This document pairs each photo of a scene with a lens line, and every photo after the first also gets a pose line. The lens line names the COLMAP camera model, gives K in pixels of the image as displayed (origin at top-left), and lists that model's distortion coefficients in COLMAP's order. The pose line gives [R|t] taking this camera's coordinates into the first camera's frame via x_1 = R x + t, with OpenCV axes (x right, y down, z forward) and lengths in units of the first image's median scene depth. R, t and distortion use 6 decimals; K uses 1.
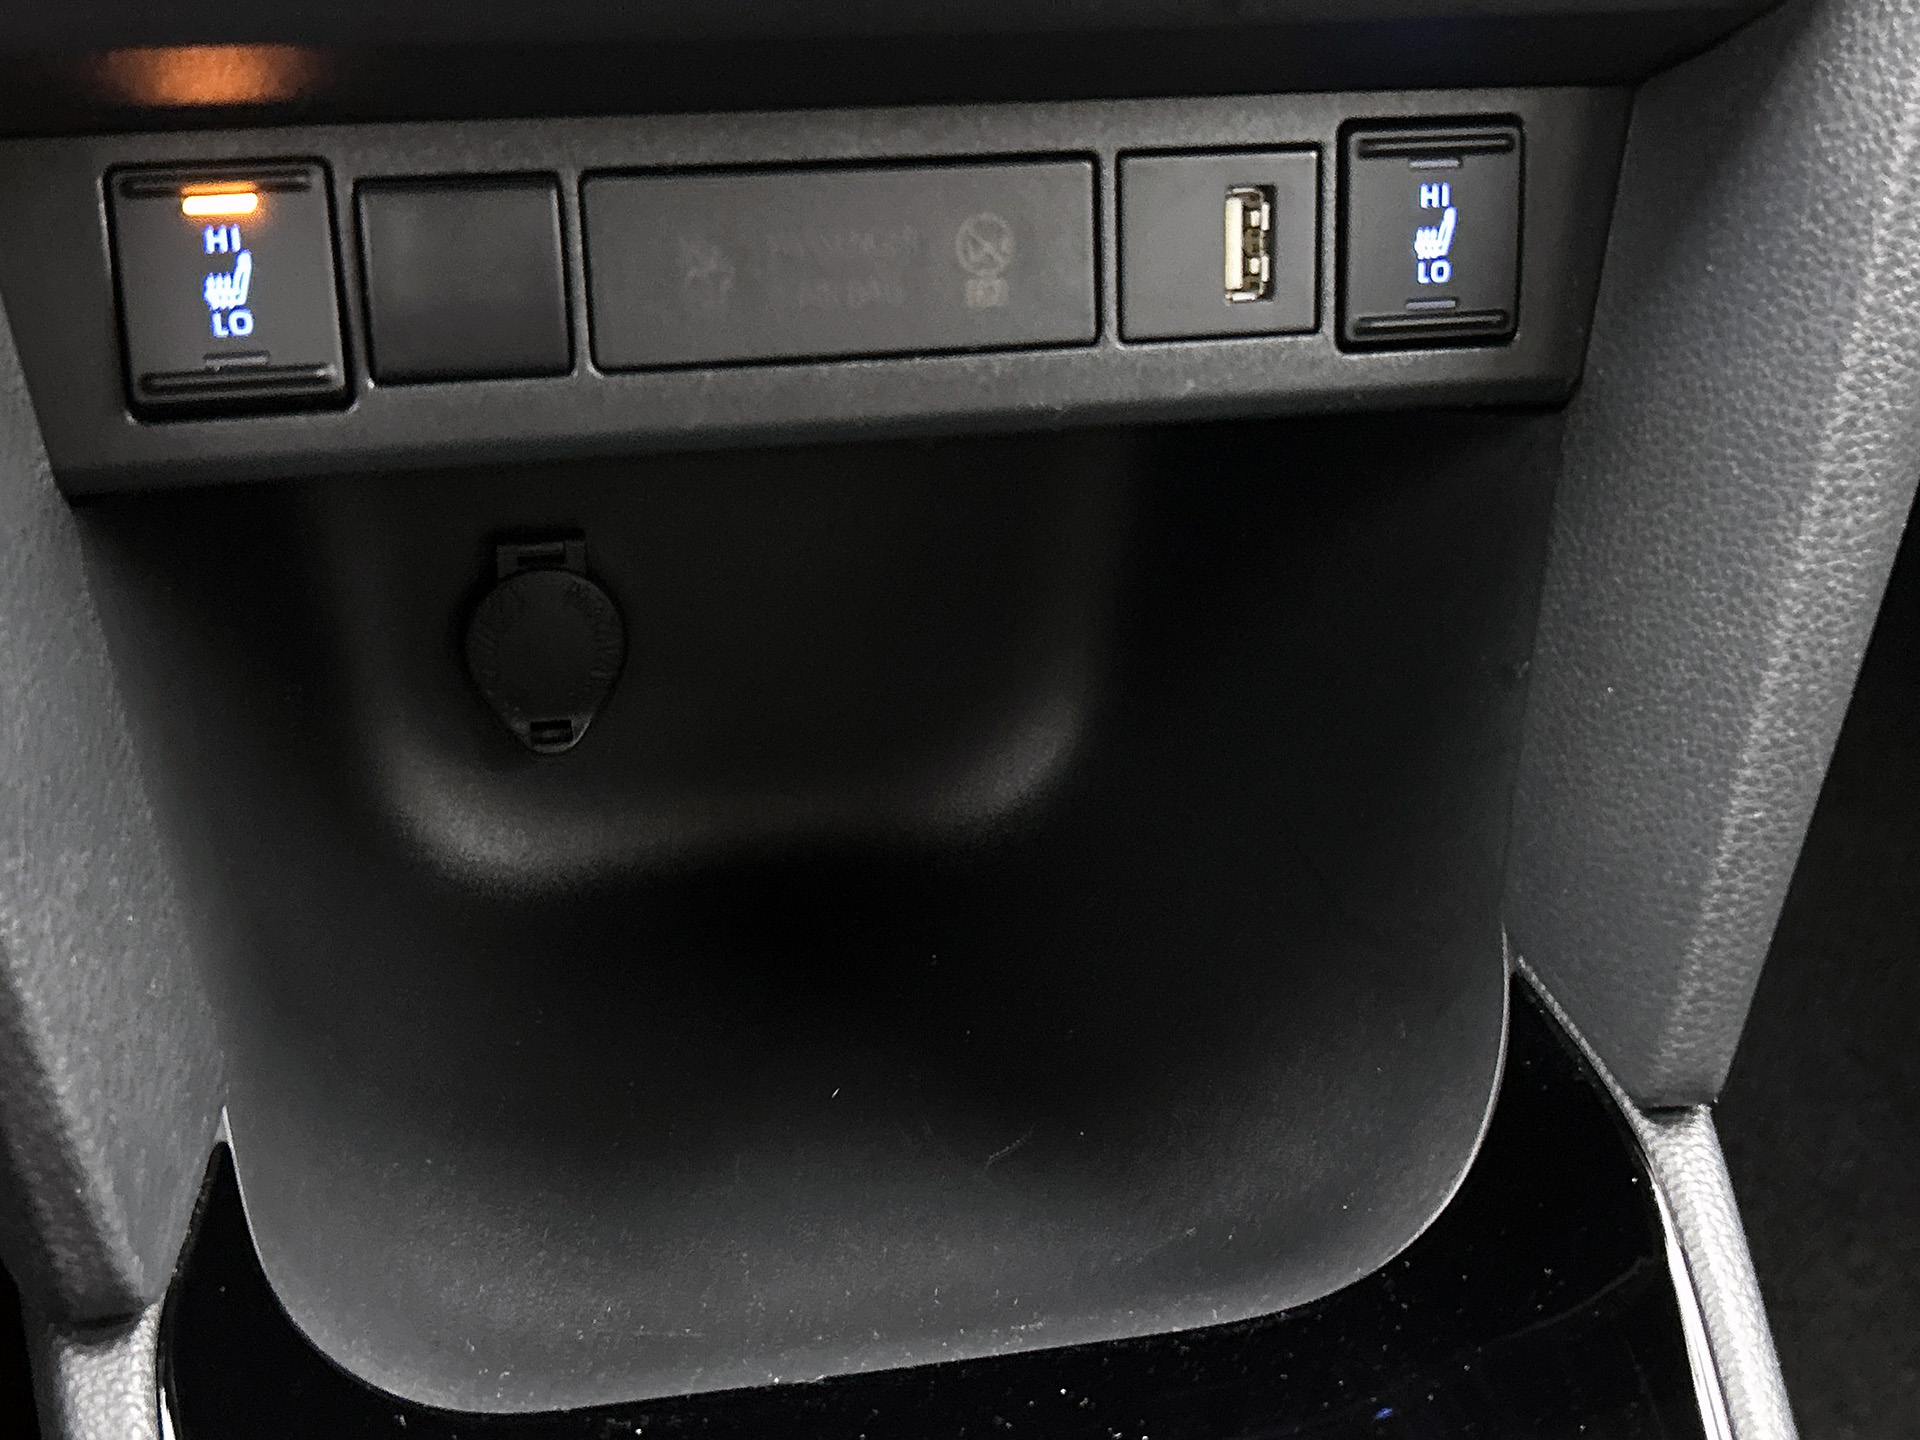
lens RADIAL K [[2595.1, 0, 952.0], [0, 2595.1, 728.5], [0, 0, 1]] dist [0.142165, 0.000000]
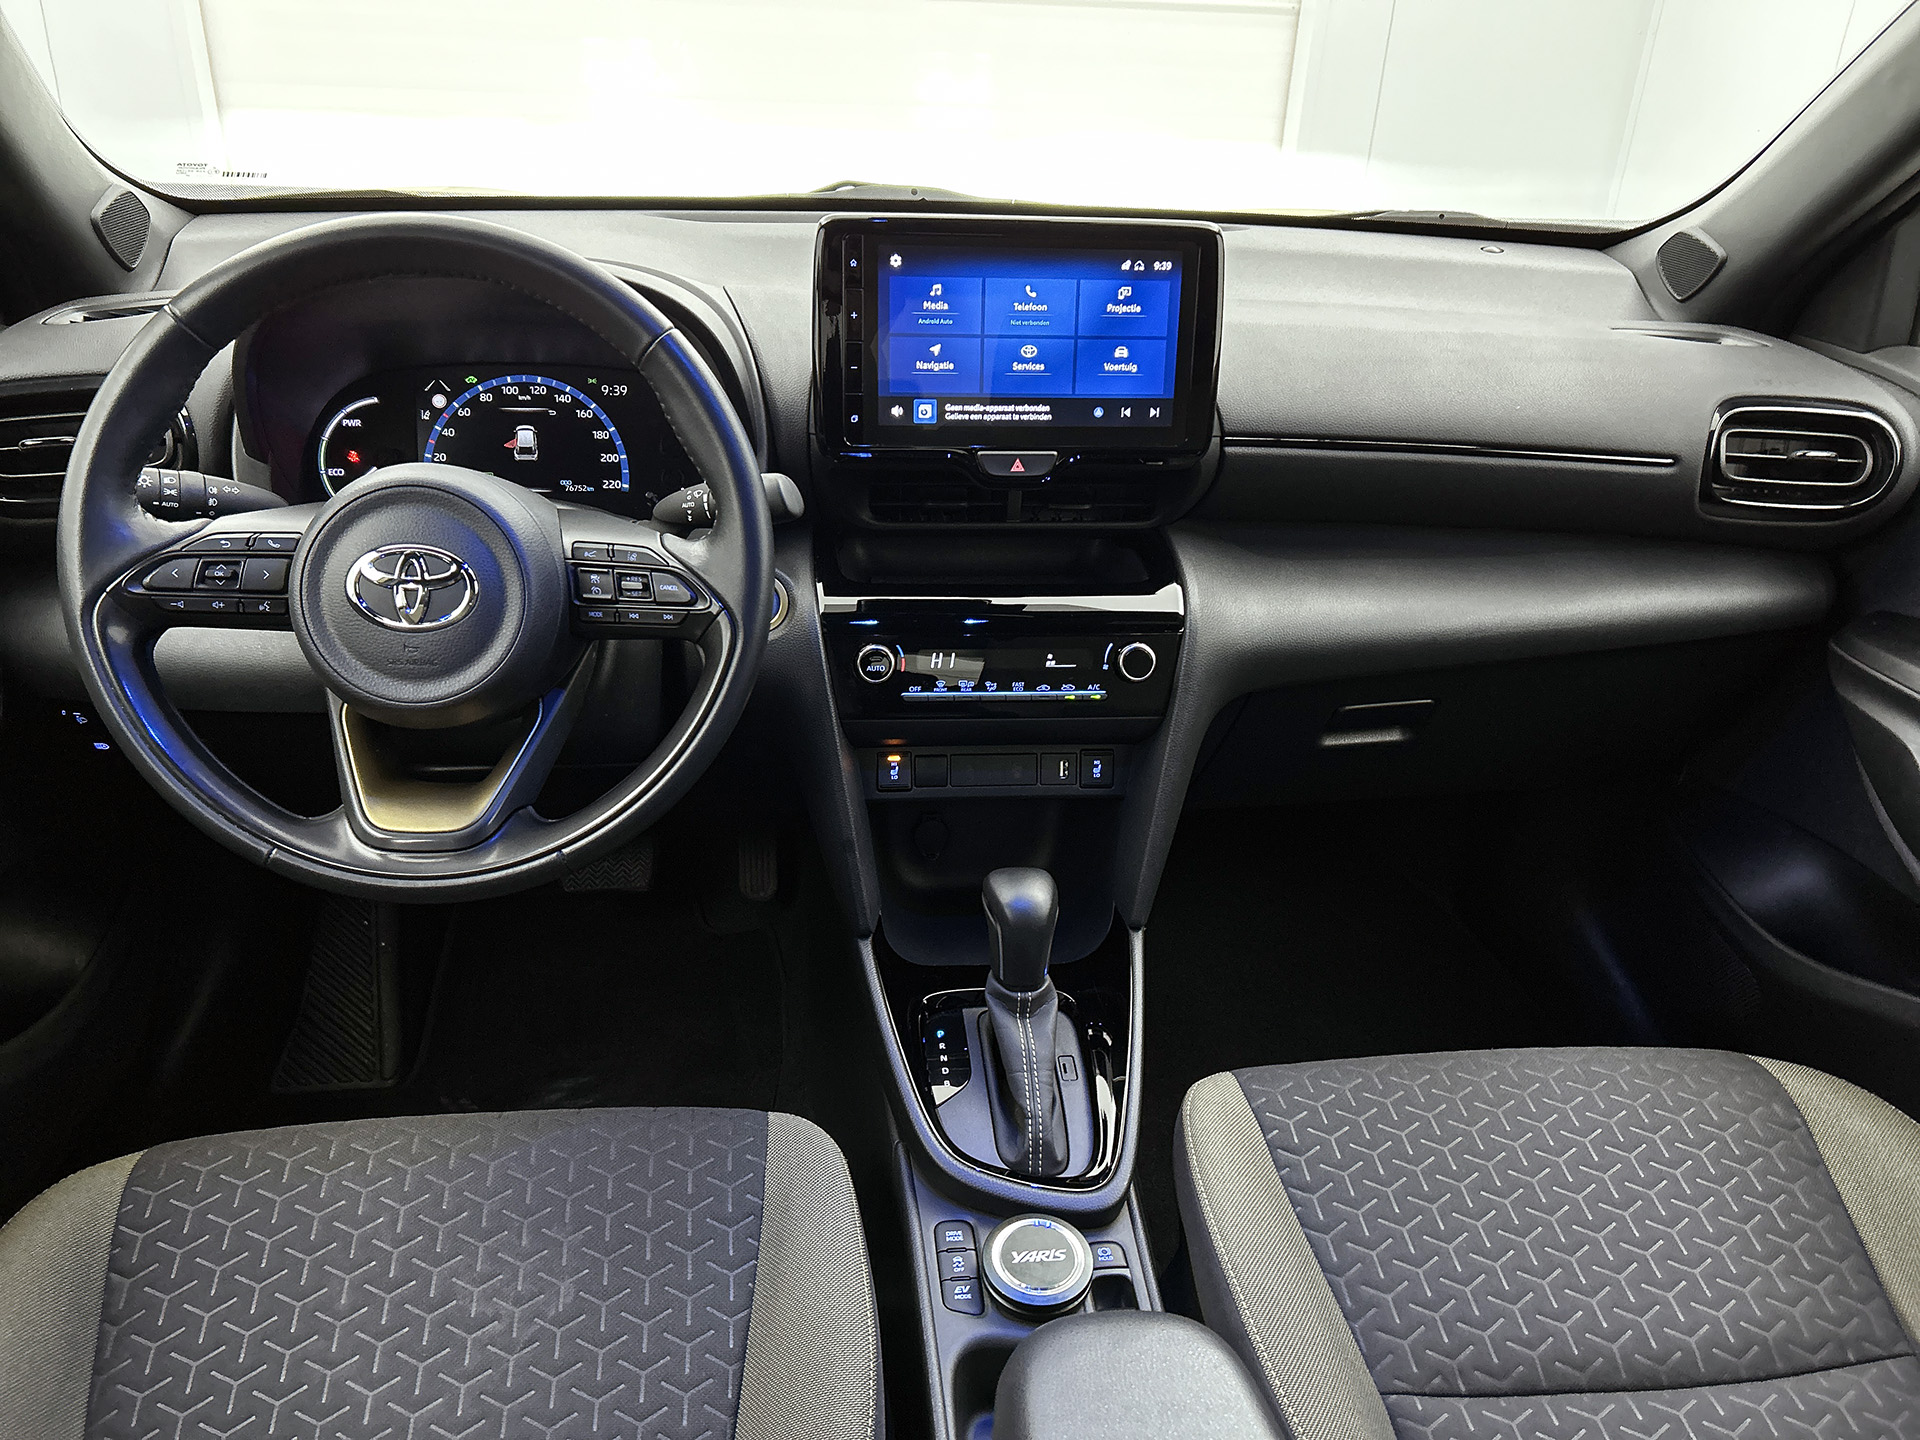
lens RADIAL K [[1505.8, 0, 958.3], [0, 1505.8, 730.8], [0, 0, 1]] dist [0.056967, -0.051342]
pose [[0.992577, 0.042756, -0.113858, 0.261520], [-0.057837, 0.989475, -0.132640, 0.185655], [0.106989, 0.138241, 0.984603, -2.329529]]
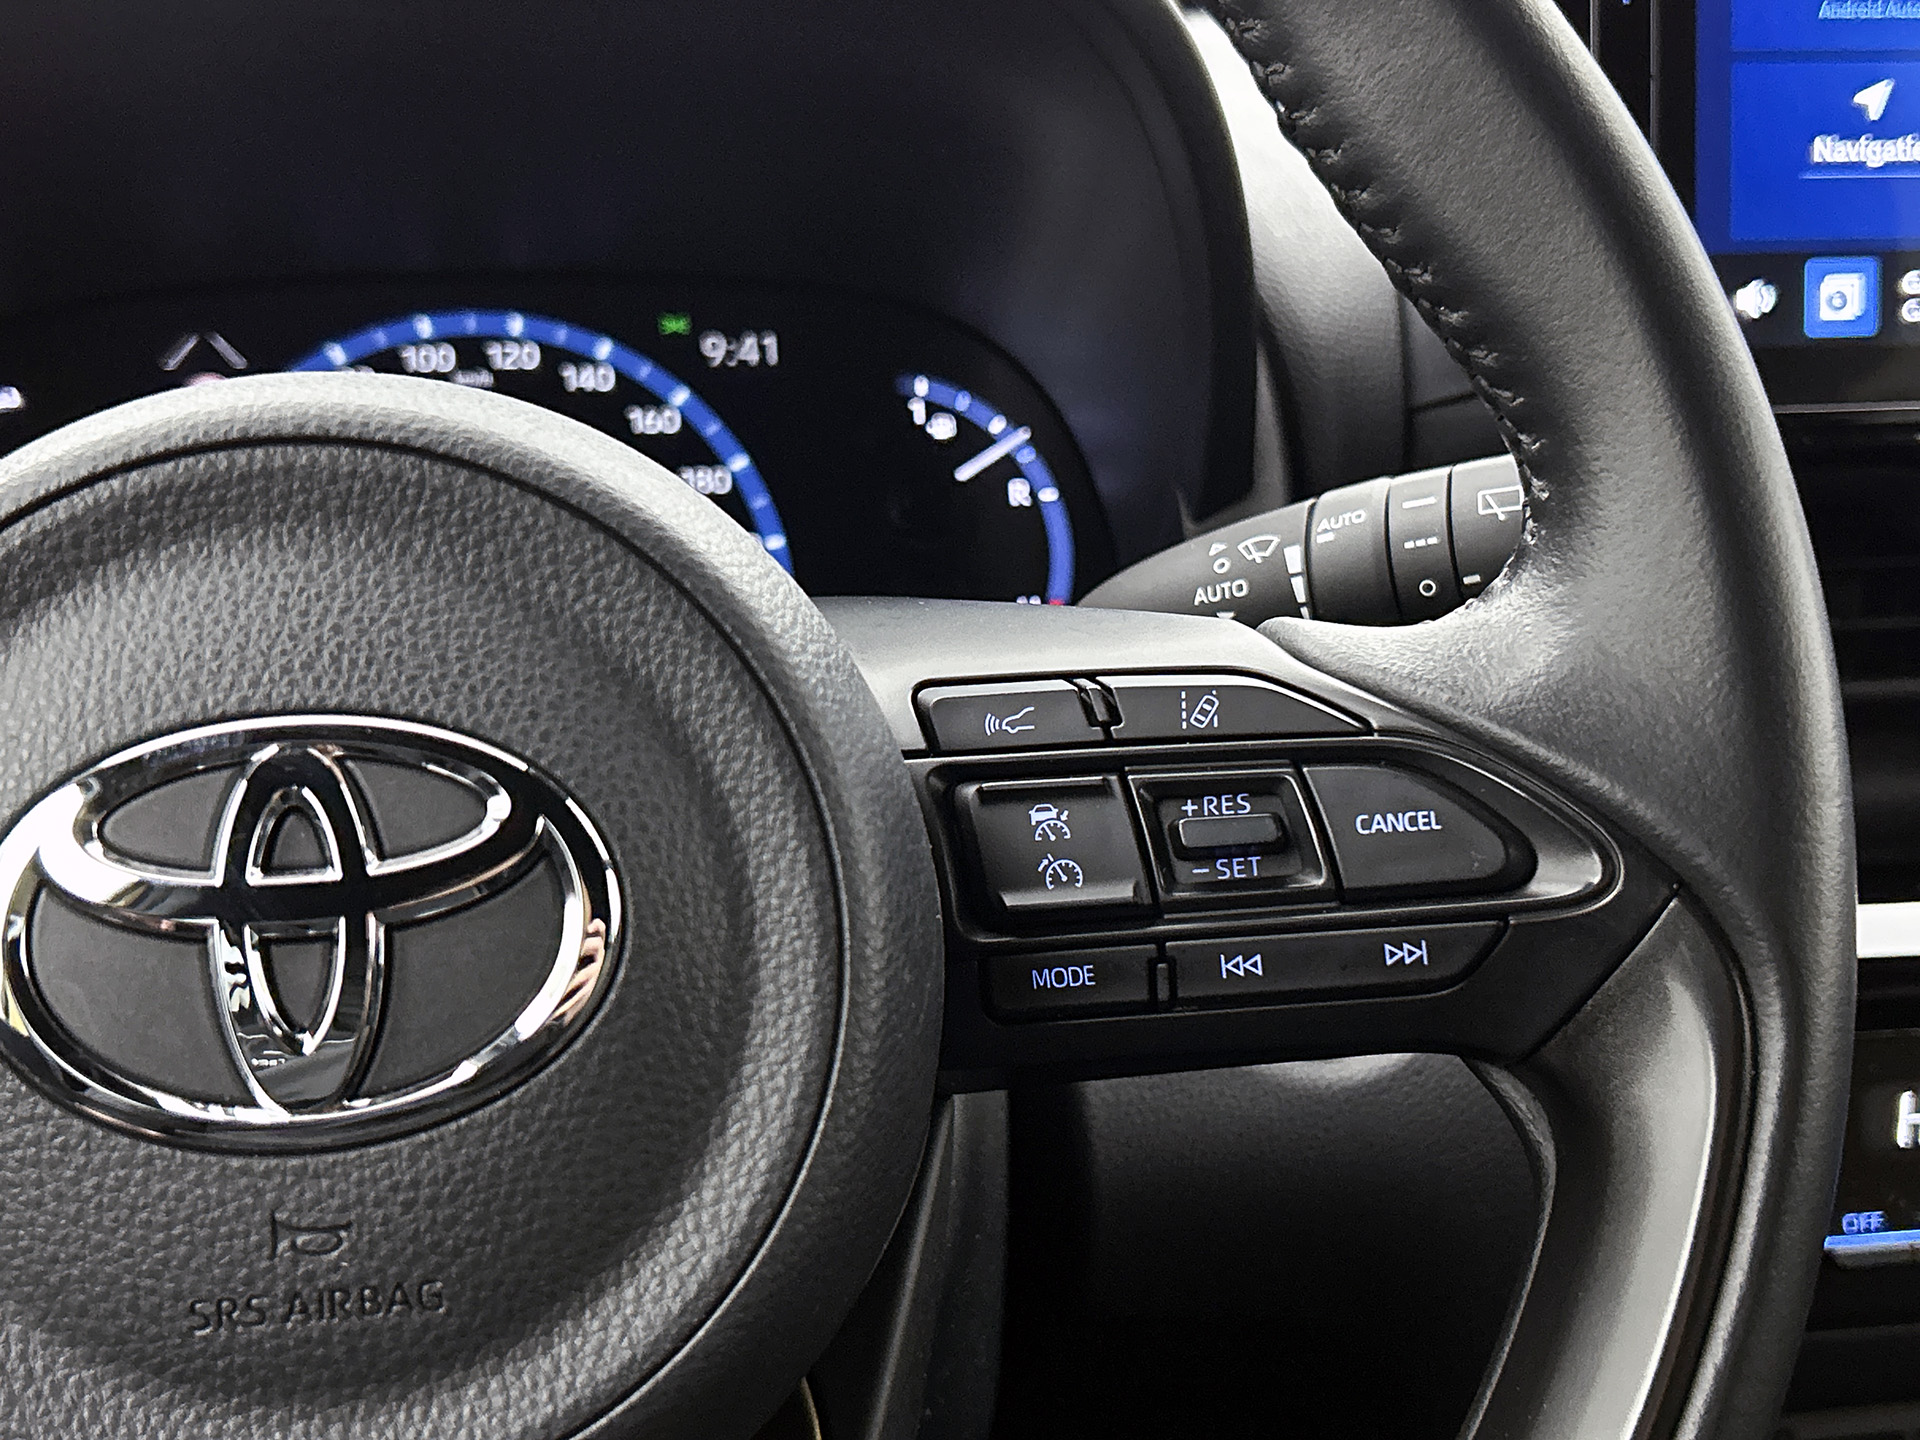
lens RADIAL K [[2595.1, 0, 964.3], [0, 2595.1, 731.4], [0, 0, 1]] dist [0.142165, 0.000000]
pose [[0.997530, -0.030486, -0.063276, -0.641538], [0.007587, 0.942390, -0.334429, -0.055784], [0.069827, 0.333123, 0.940294, -0.898736]]
